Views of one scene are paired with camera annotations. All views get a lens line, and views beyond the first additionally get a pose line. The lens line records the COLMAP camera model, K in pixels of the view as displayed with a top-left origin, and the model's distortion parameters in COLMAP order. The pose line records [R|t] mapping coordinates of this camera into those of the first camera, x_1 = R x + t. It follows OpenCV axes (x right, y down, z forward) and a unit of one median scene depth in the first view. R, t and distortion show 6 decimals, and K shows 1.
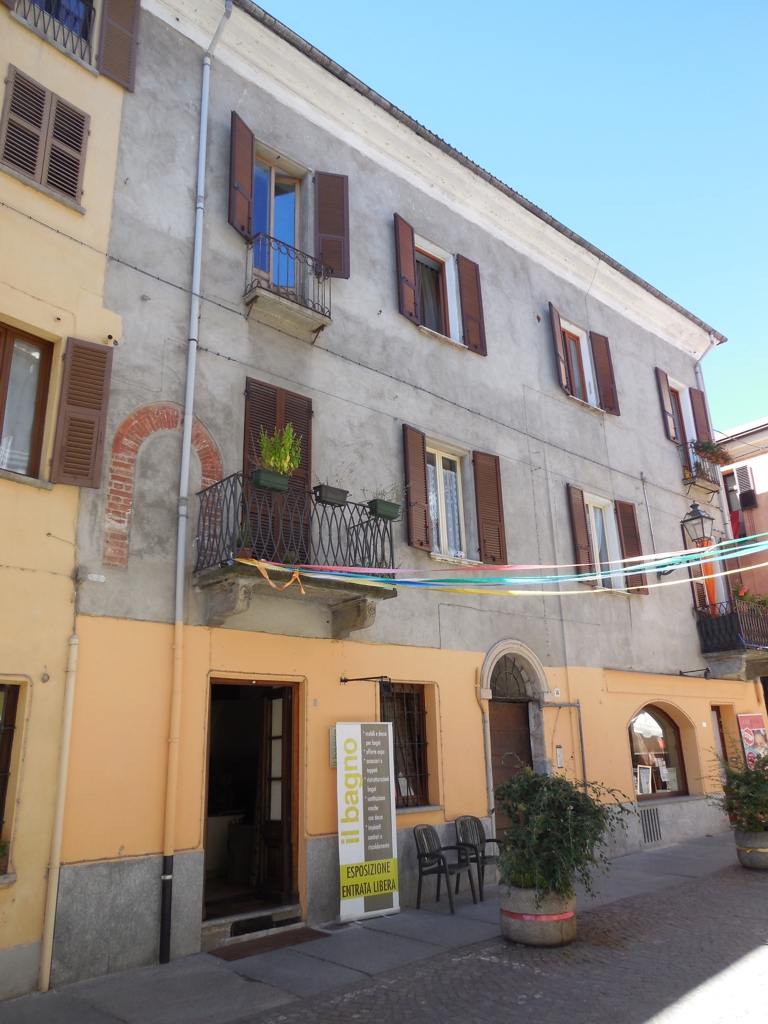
lens RADIAL K [[752.3, 0, 384.2], [0, 752.3, 513.6], [0, 0, 1]] dist [-0.011203, -0.002128]
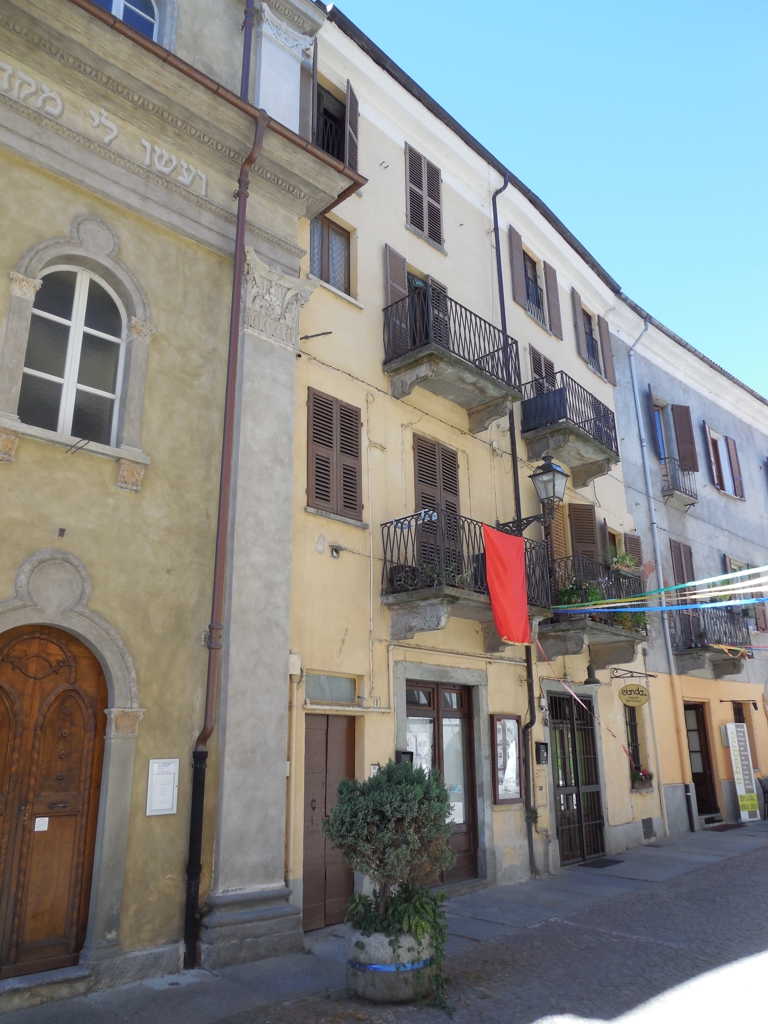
lens RADIAL K [[752.3, 0, 382.8], [0, 752.3, 510.5], [0, 0, 1]] dist [-0.011203, -0.002128]
pose [[0.999644, 0.026400, 0.003960, -0.796227], [-0.026414, 0.999645, 0.003432, -0.209450], [-0.003867, -0.003536, 0.999986, -0.765475]]
